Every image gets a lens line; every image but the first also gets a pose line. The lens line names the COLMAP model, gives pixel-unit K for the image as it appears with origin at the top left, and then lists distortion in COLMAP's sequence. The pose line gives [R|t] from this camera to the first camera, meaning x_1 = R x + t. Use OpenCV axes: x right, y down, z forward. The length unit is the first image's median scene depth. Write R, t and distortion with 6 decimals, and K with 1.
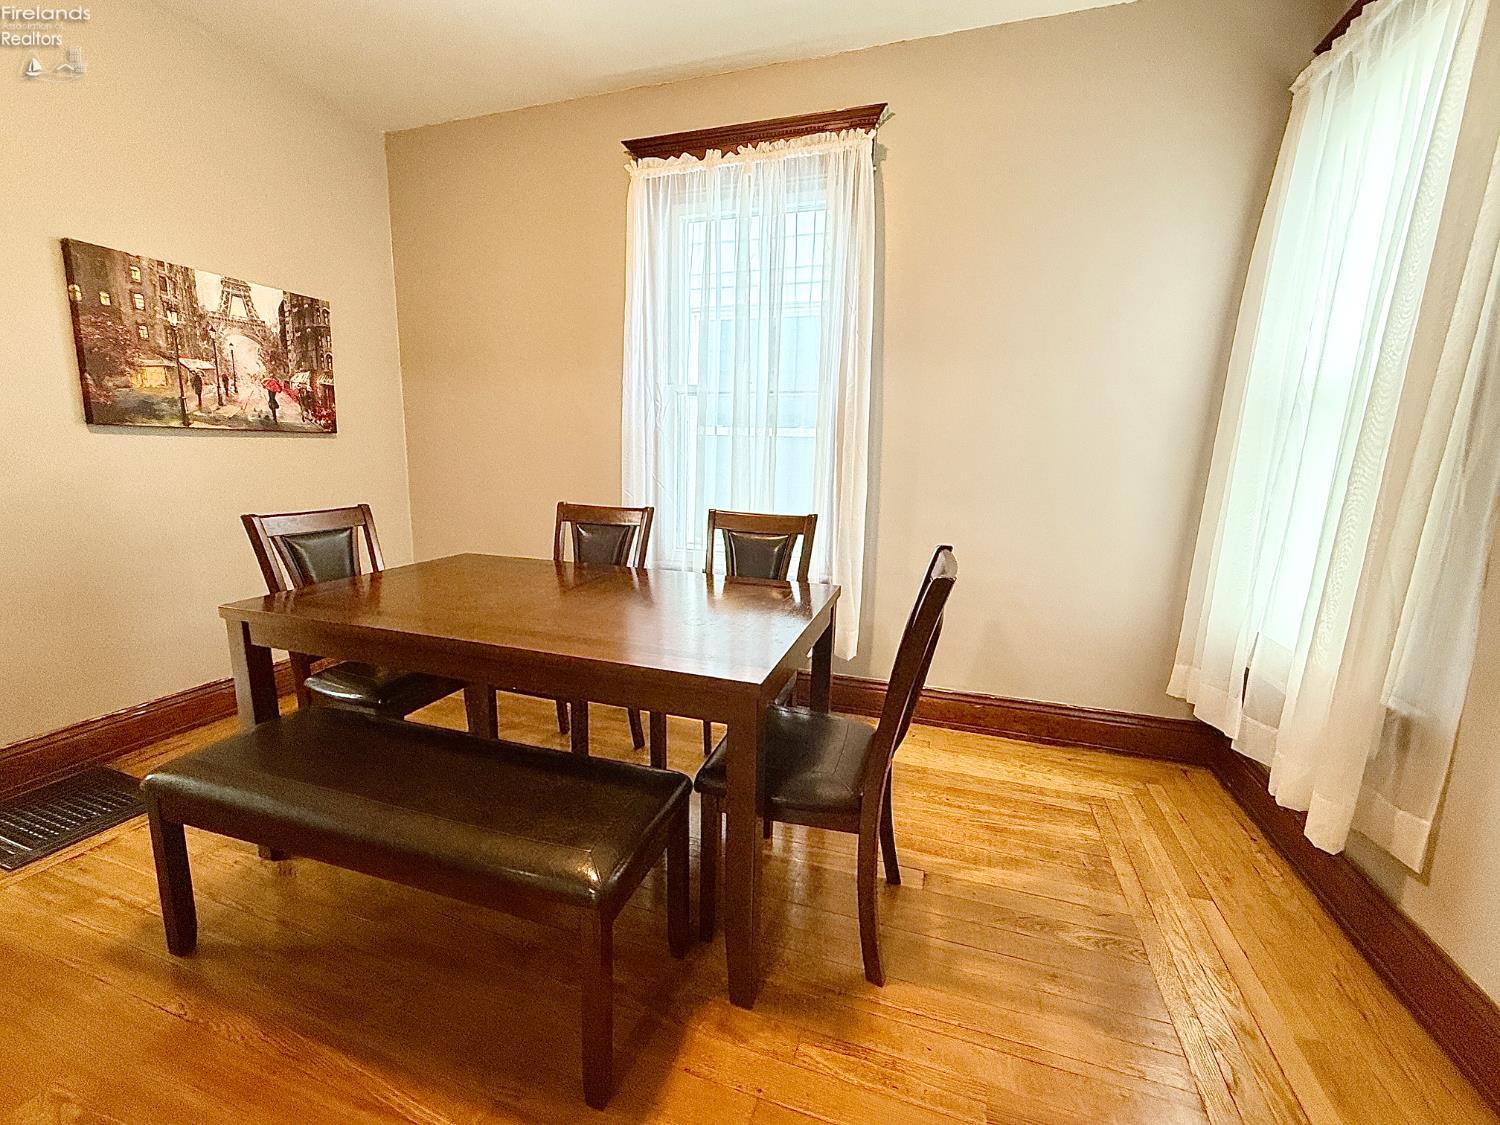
lens RADIAL K [[613.0, 0, 748.4], [0, 613.0, 560.9], [0, 0, 1]] dist [-0.000742, 0.000339]
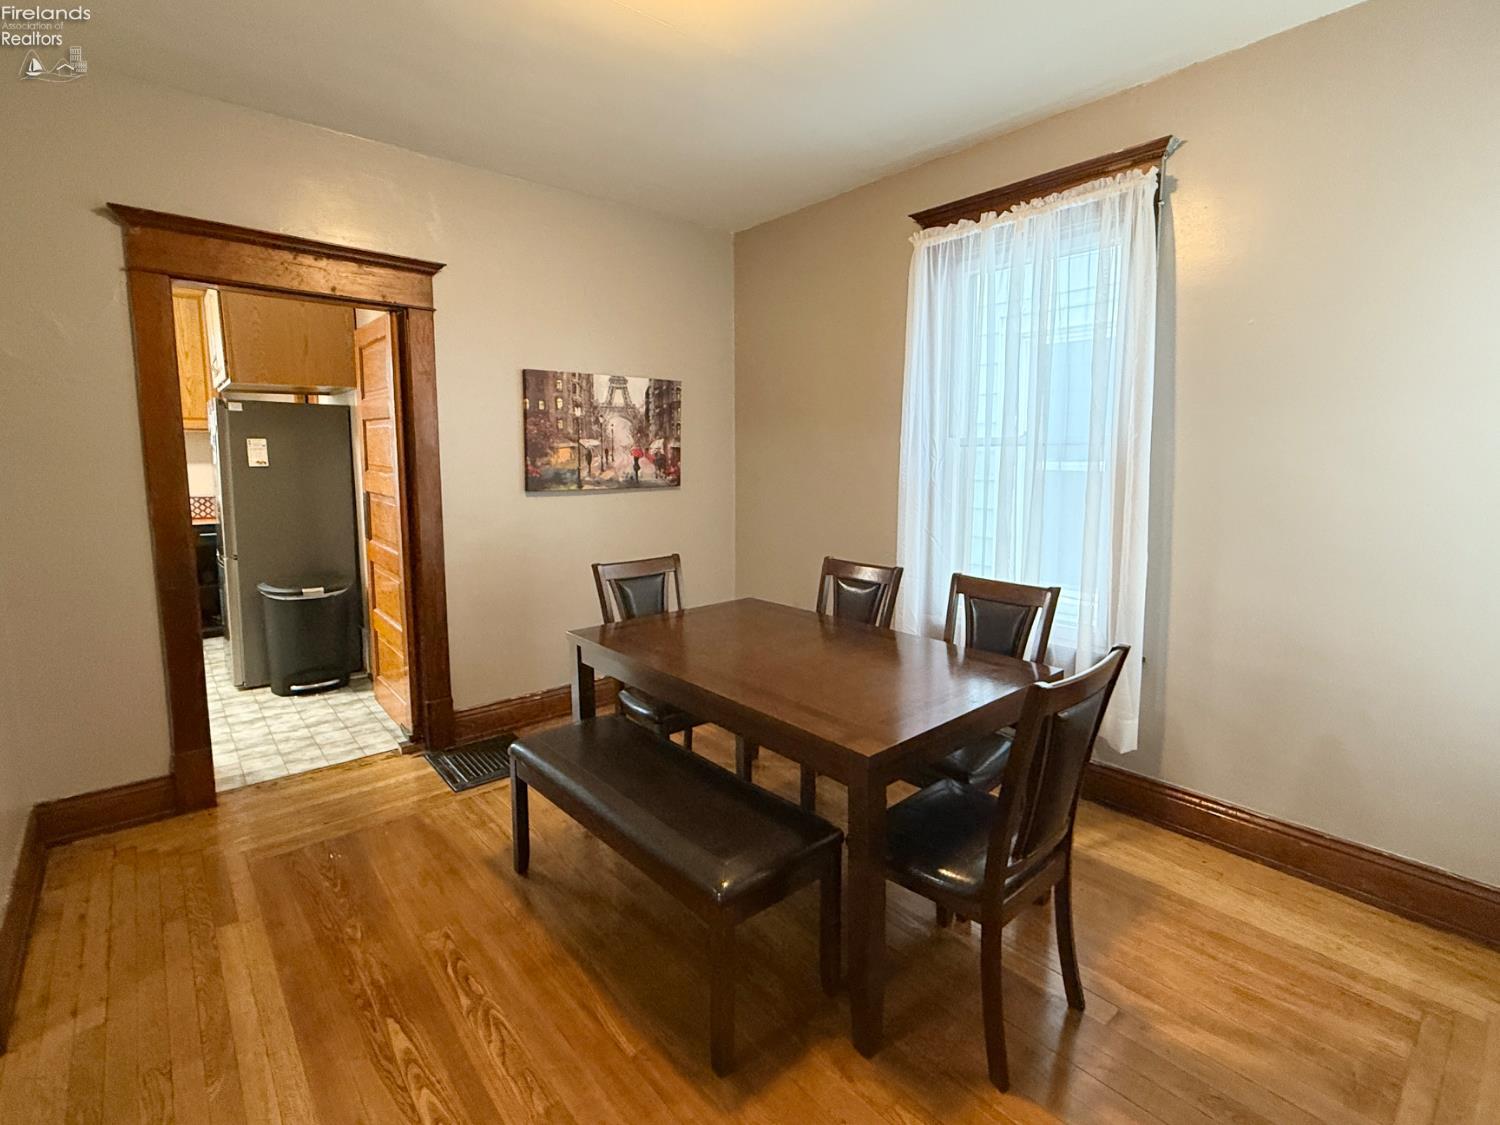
lens RADIAL K [[705.2, 0, 788.1], [0, 705.2, 536.0], [0, 0, 1]] dist [-0.001414, 0.001629]
pose [[0.872478, 0.030718, -0.487687, 0.259788], [-0.066057, 0.996275, -0.055425, -0.064233], [0.484168, 0.080572, 0.871258, -0.131809]]
